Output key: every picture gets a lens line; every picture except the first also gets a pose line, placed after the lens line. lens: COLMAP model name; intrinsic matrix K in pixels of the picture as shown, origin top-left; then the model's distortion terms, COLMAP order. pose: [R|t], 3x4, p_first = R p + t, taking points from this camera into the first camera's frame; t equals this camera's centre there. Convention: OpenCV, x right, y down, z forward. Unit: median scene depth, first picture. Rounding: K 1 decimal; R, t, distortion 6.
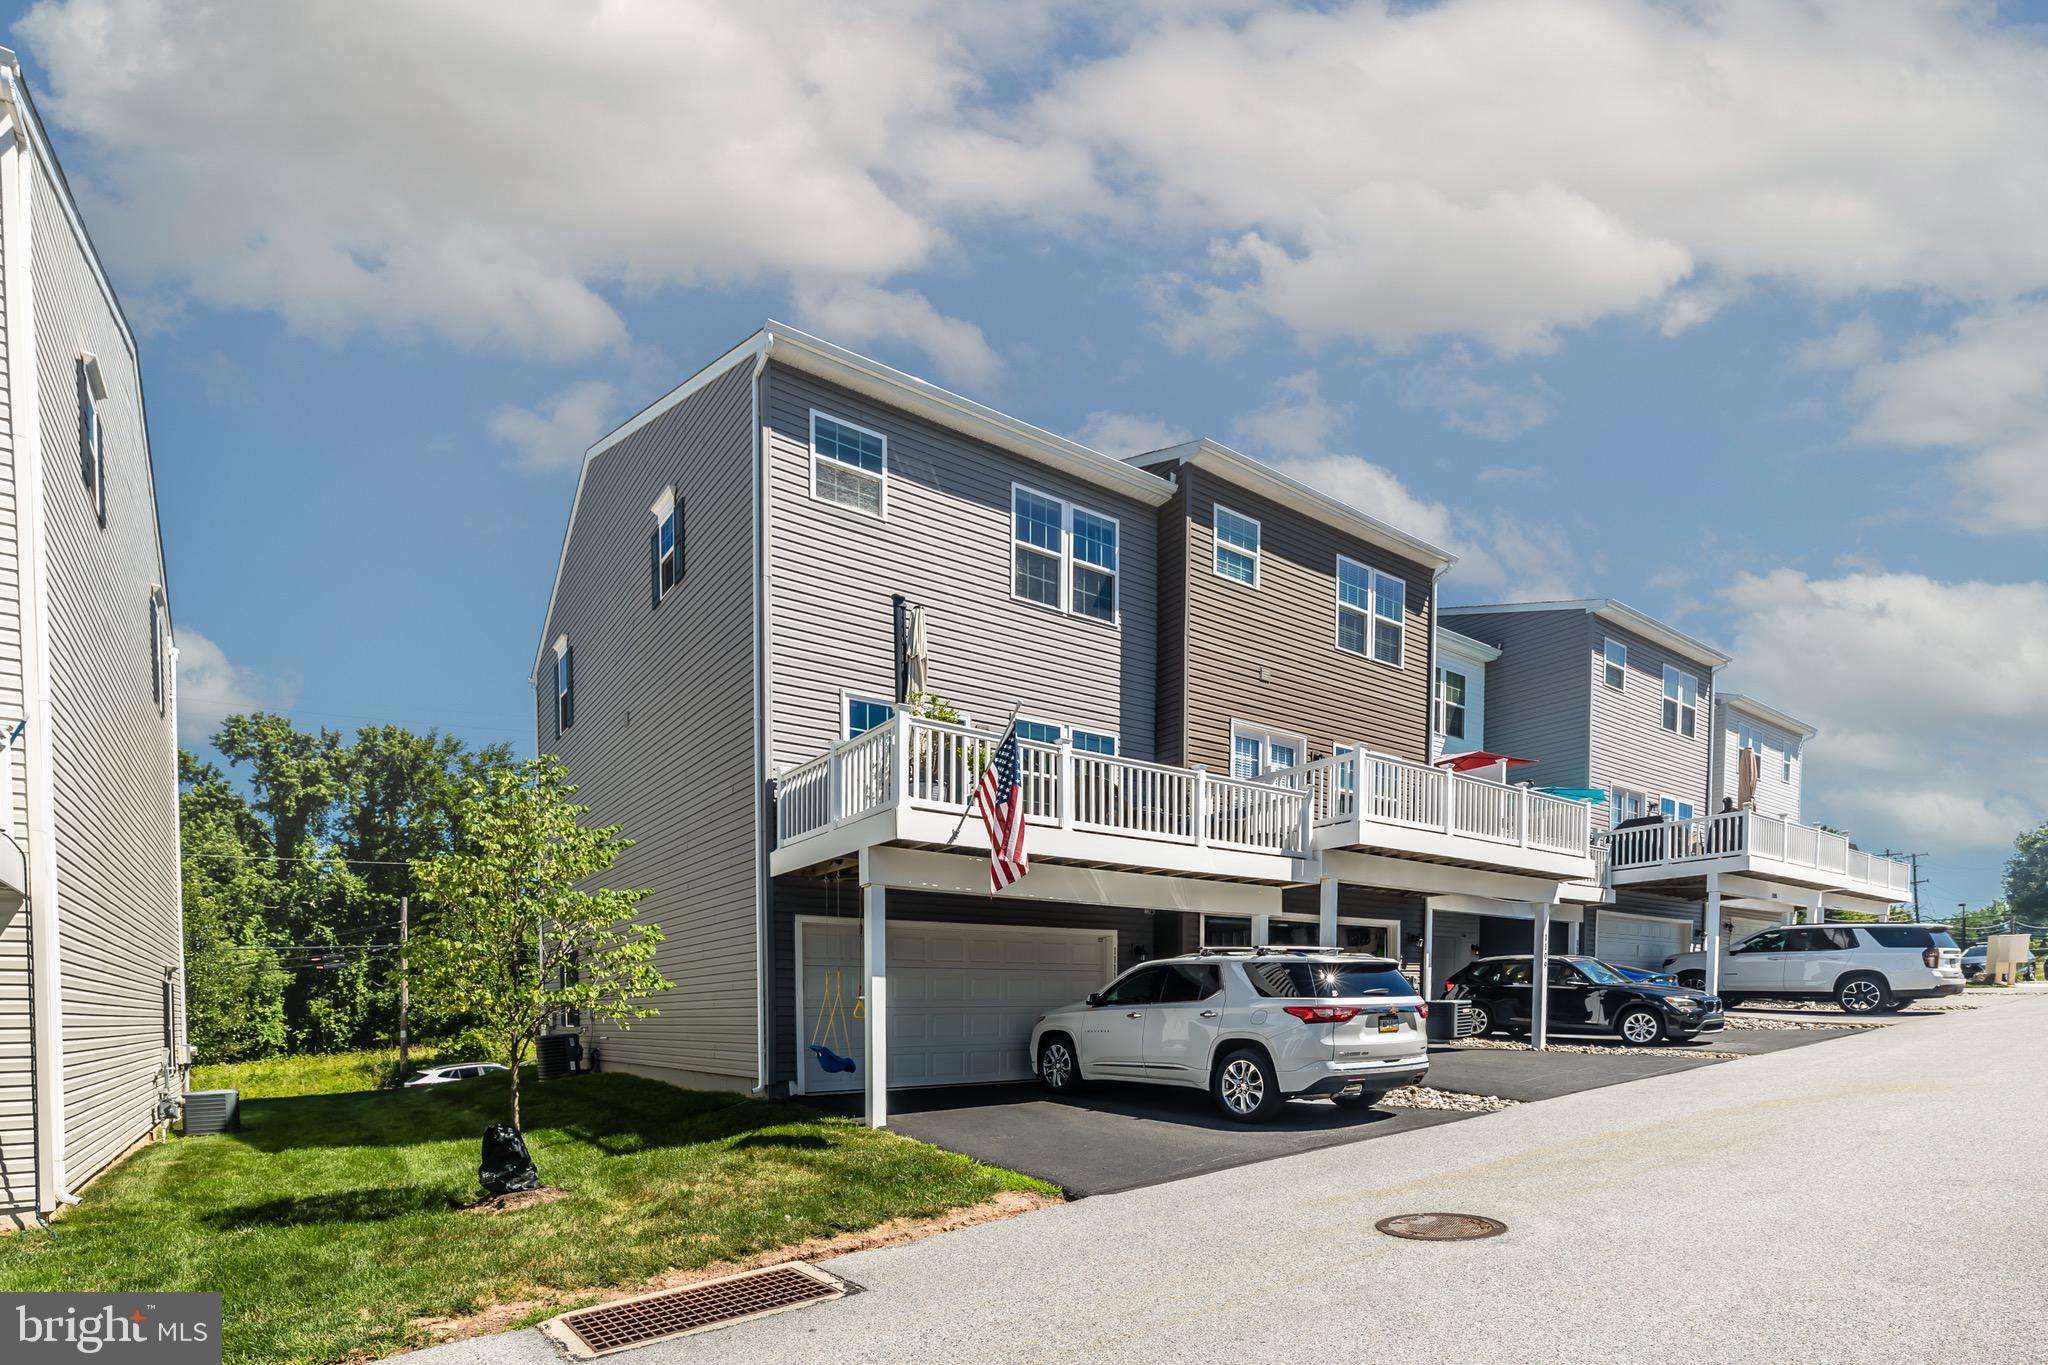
lens RADIAL K [[876.3, 0, 1034.3], [0, 876.3, 664.9], [0, 0, 1]] dist [0.000040, 0.000197]
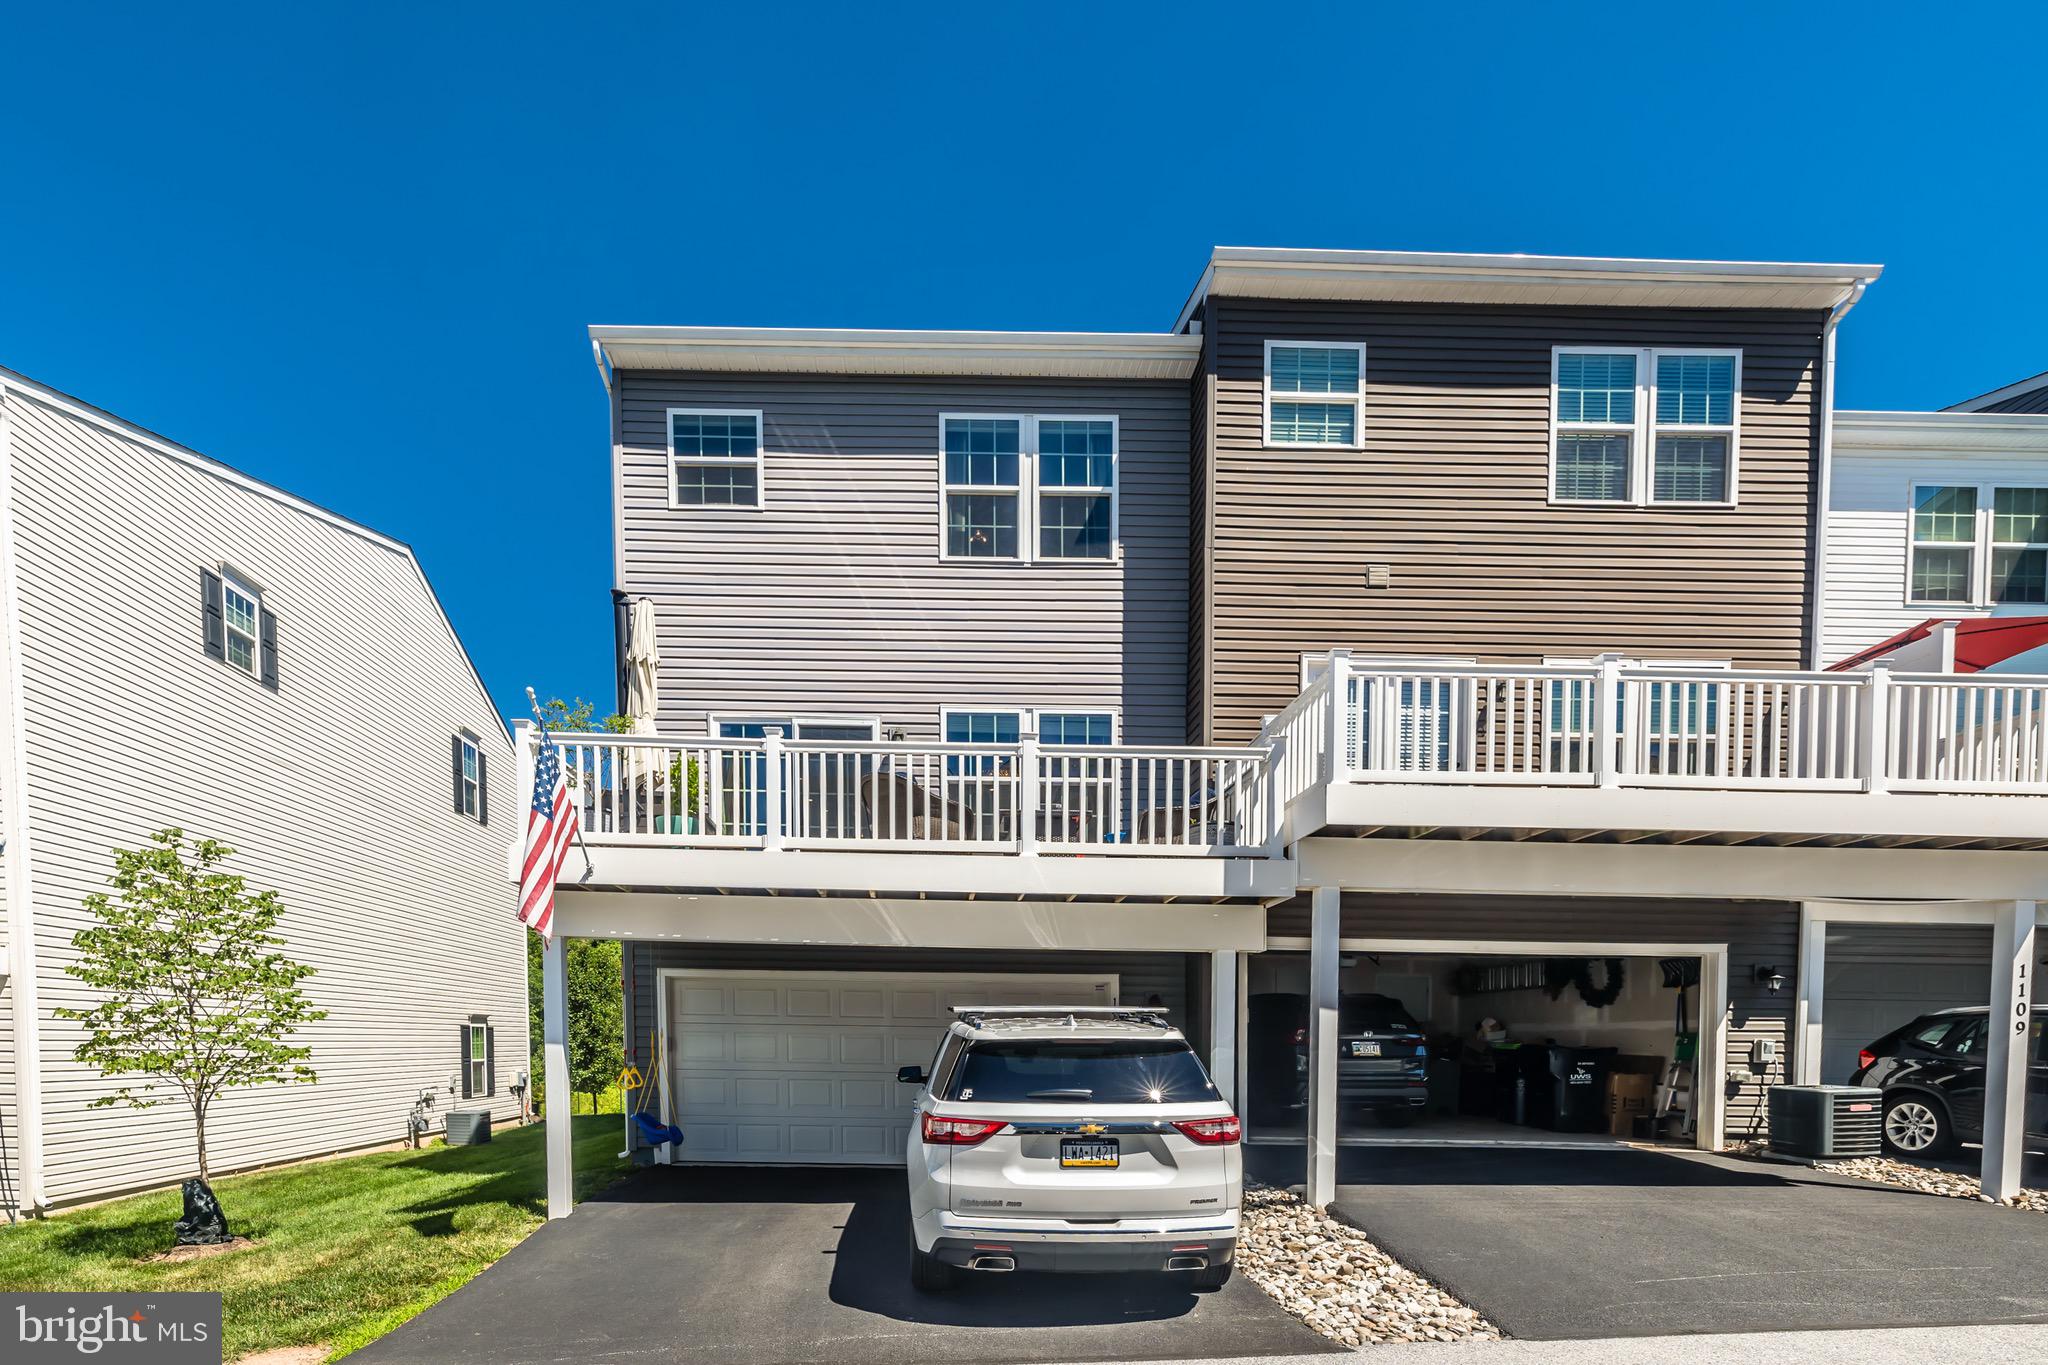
lens RADIAL K [[915.8, 0, 855.5], [0, 915.8, 772.0], [0, 0, 1]] dist [-0.000134, 0.000198]
pose [[0.832883, -0.137886, -0.535998, 0.308965], [0.181292, 0.983007, 0.028828, 0.068571], [0.522914, -0.121183, 0.843727, 0.238855]]
